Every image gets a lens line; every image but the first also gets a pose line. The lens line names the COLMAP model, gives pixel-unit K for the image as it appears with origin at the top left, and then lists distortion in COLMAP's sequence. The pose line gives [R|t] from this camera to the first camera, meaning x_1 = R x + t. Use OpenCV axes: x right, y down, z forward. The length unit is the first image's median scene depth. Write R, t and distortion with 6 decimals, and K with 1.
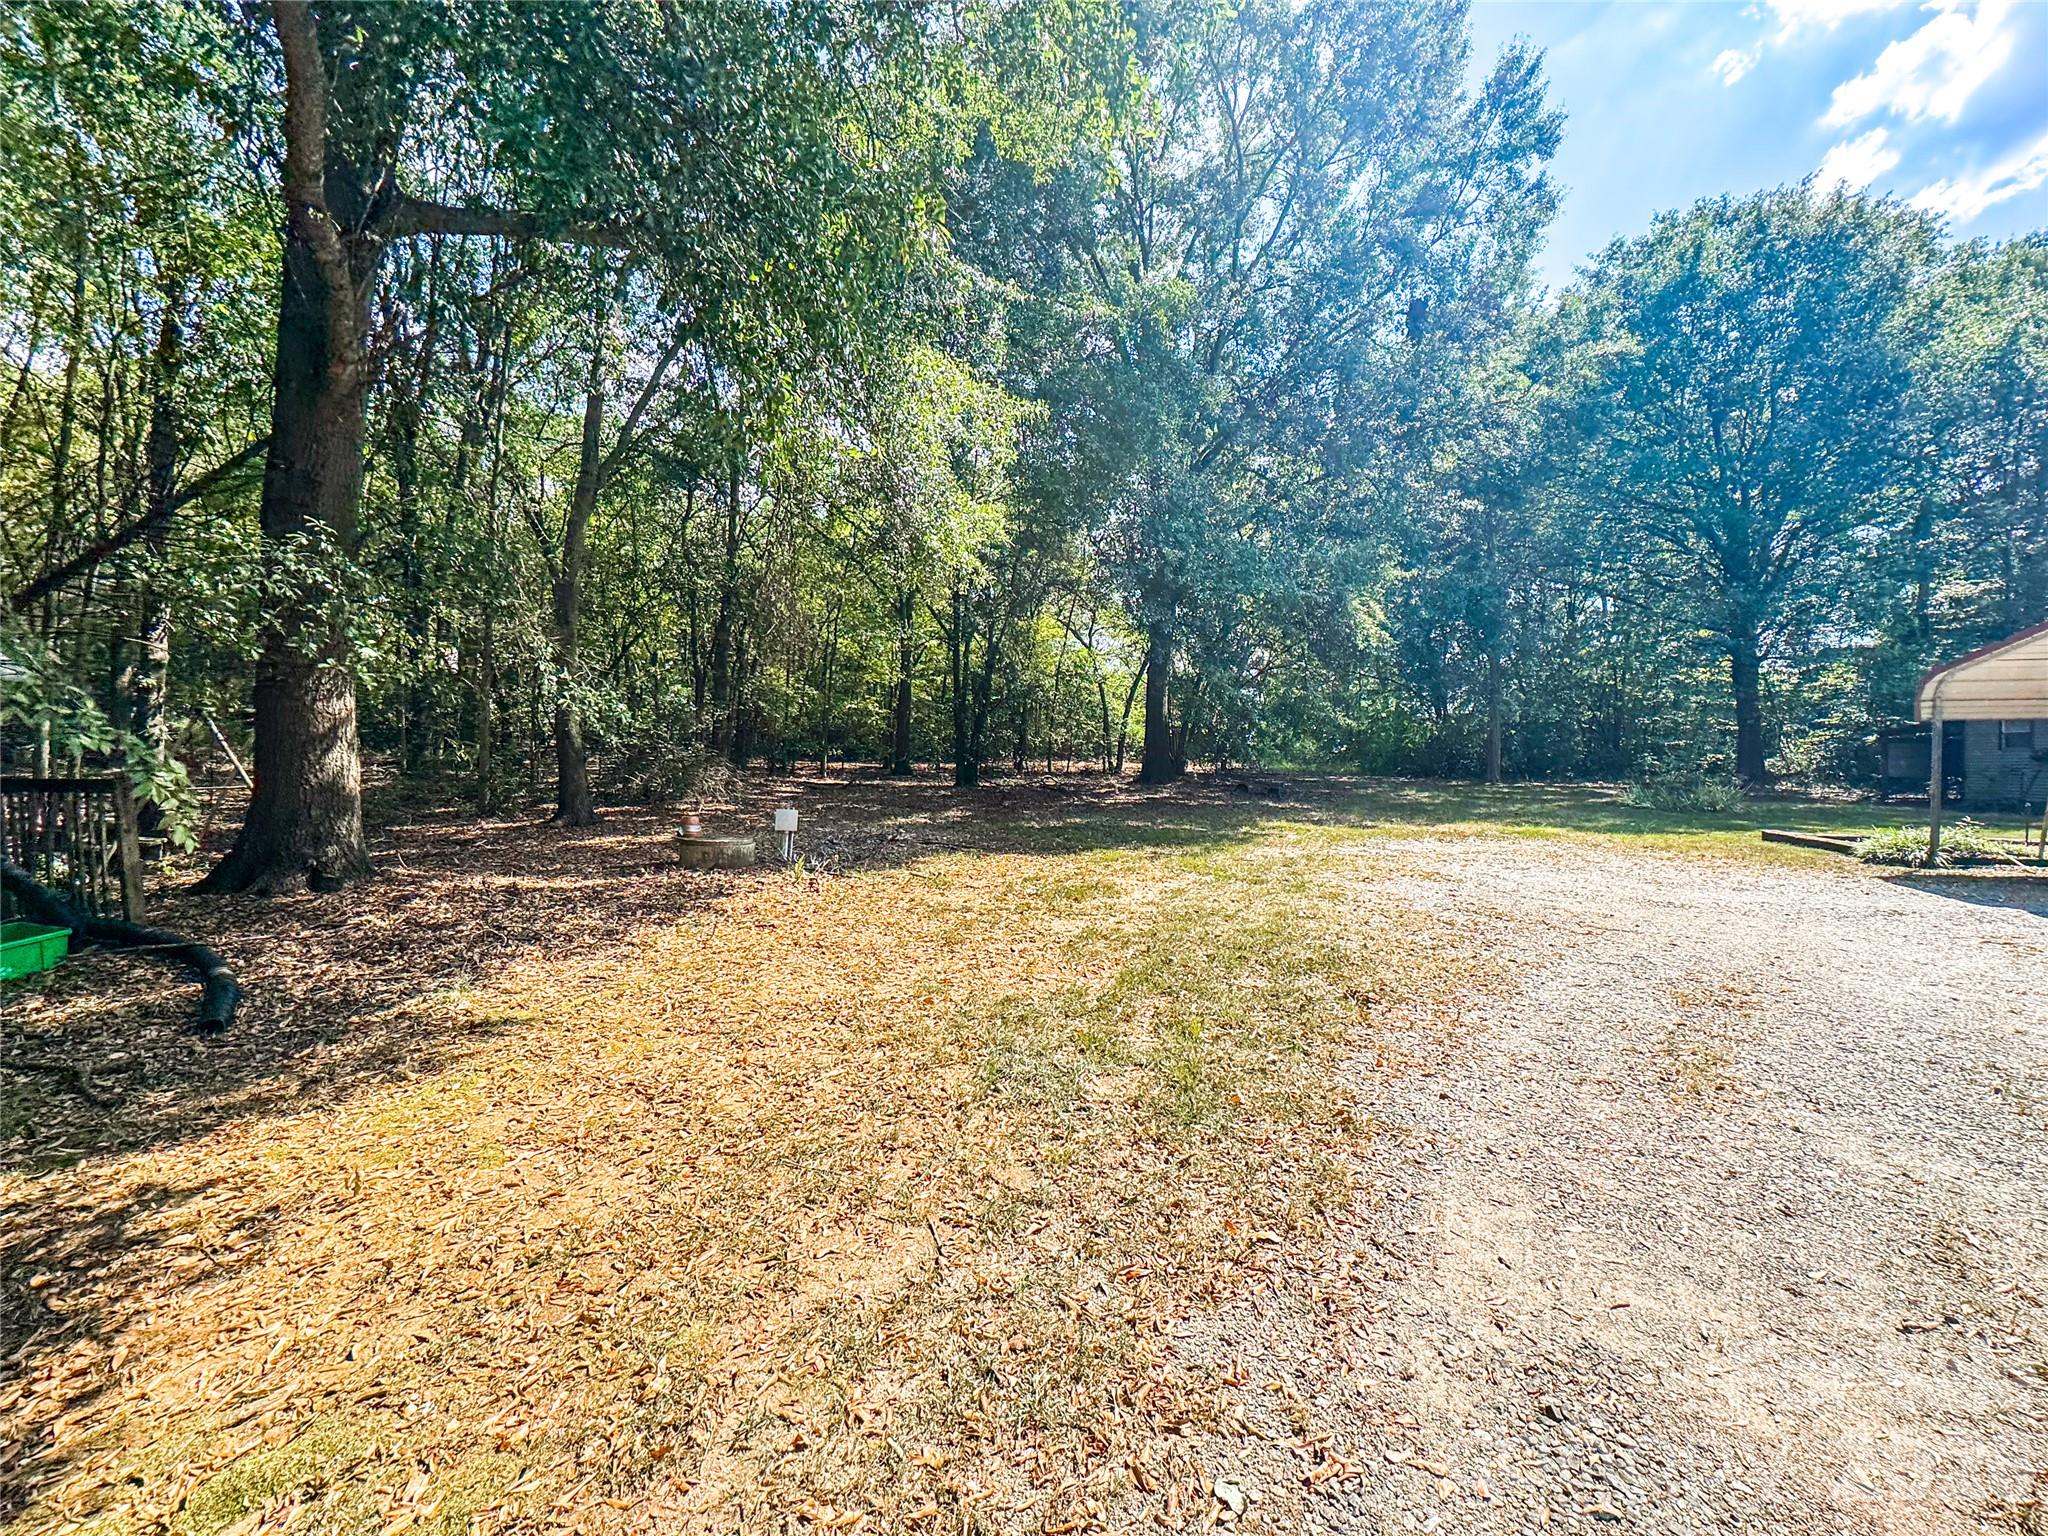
lens RADIAL K [[814.1, 0, 1027.0], [0, 814.1, 771.5], [0, 0, 1]] dist [-0.001148, -0.000440]
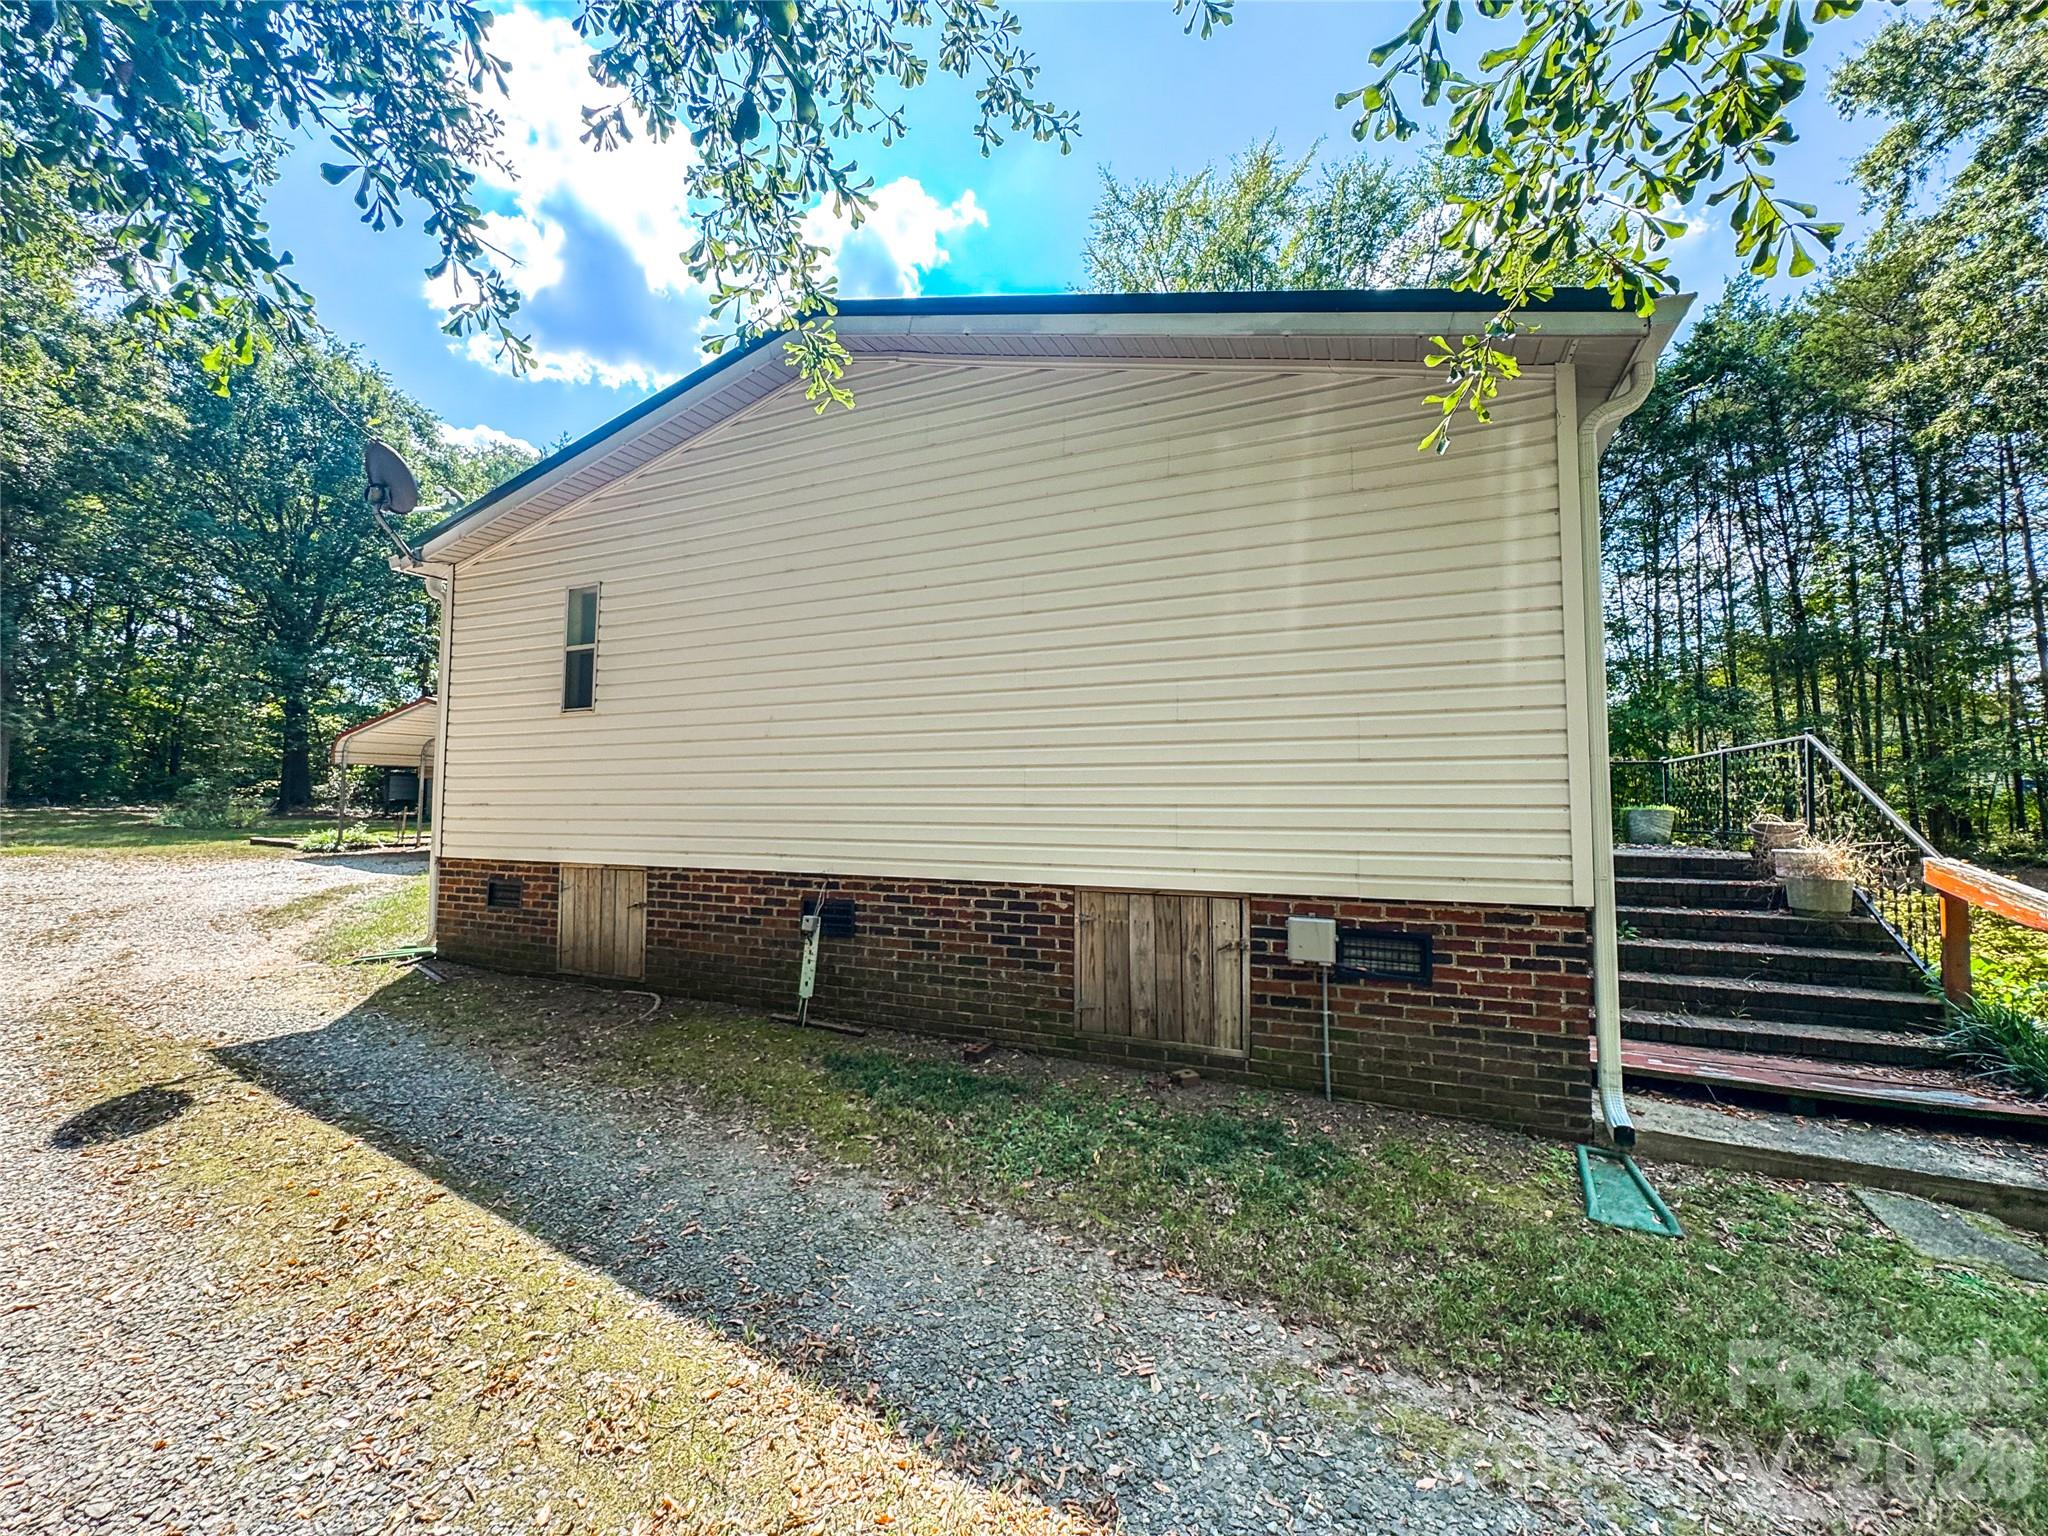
lens RADIAL K [[820.2, 0, 1024.0], [0, 820.2, 768.0], [0, 0, 1]] dist [-0.017241, -0.000208]
pose [[0.154031, 0.037213, 0.987365, -0.172253], [-0.000712, 0.999294, -0.037552, 0.004551], [-0.988066, 0.005081, 0.153949, -0.362718]]
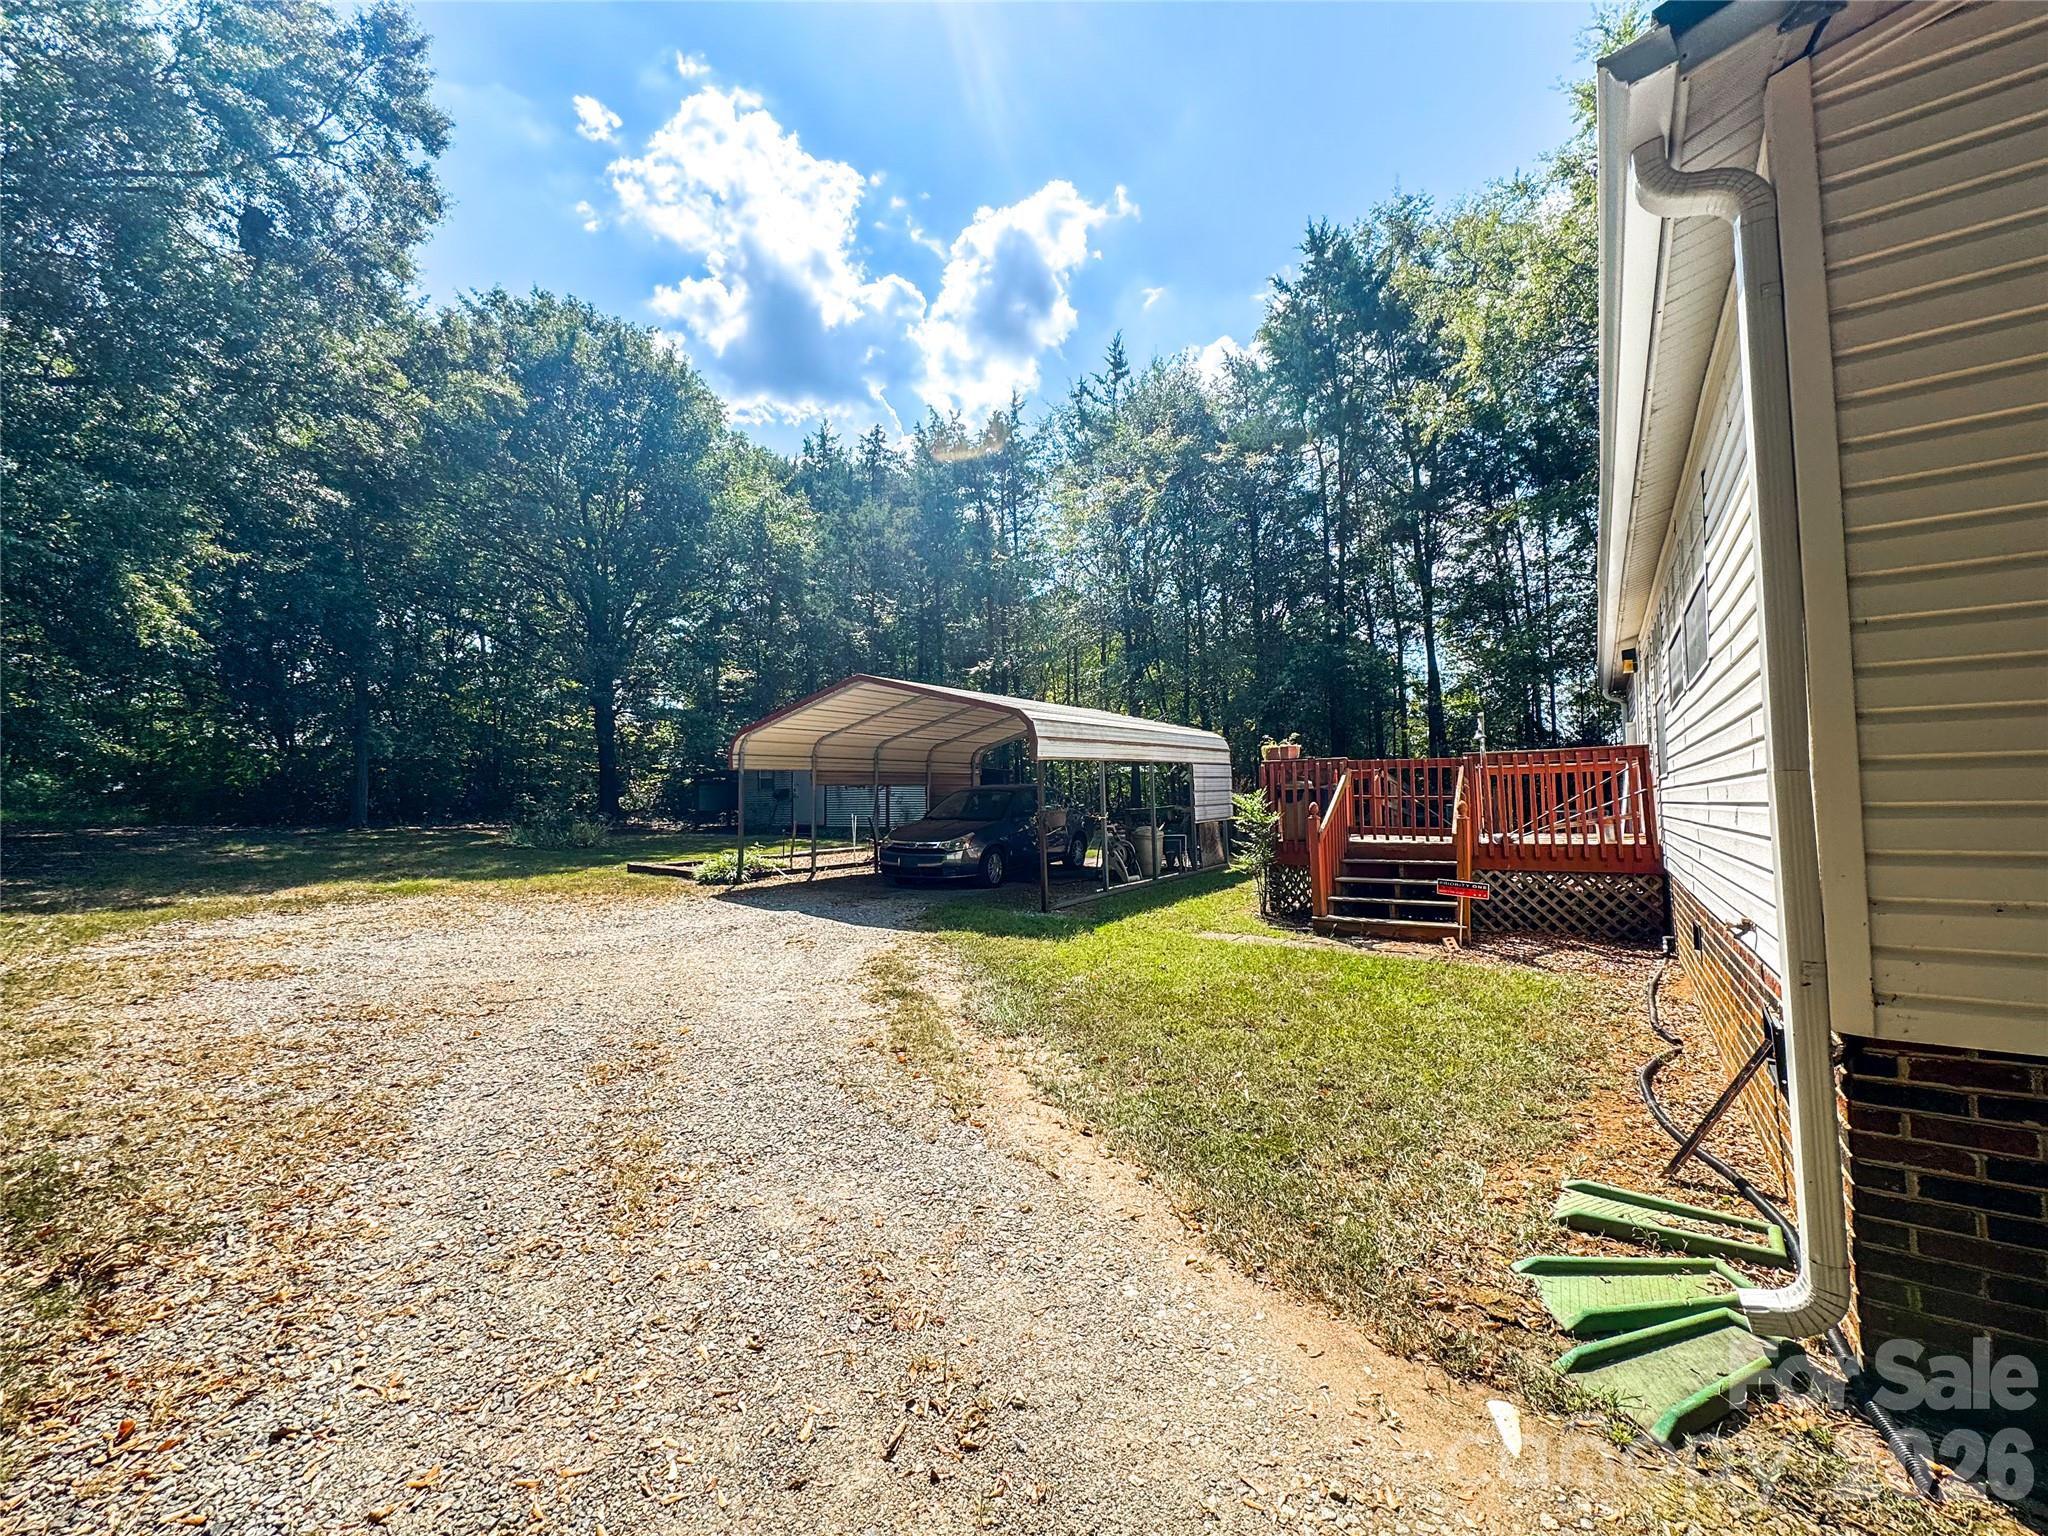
lens RADIAL K [[813.3, 0, 1029.0], [0, 813.3, 765.5], [0, 0, 1]] dist [-0.002783, -0.000270]
pose [[0.351216, 0.027936, 0.935878, 0.031908], [0.023343, 0.998983, -0.038580, -0.004944], [-0.936003, 0.035396, 0.350207, 0.061050]]
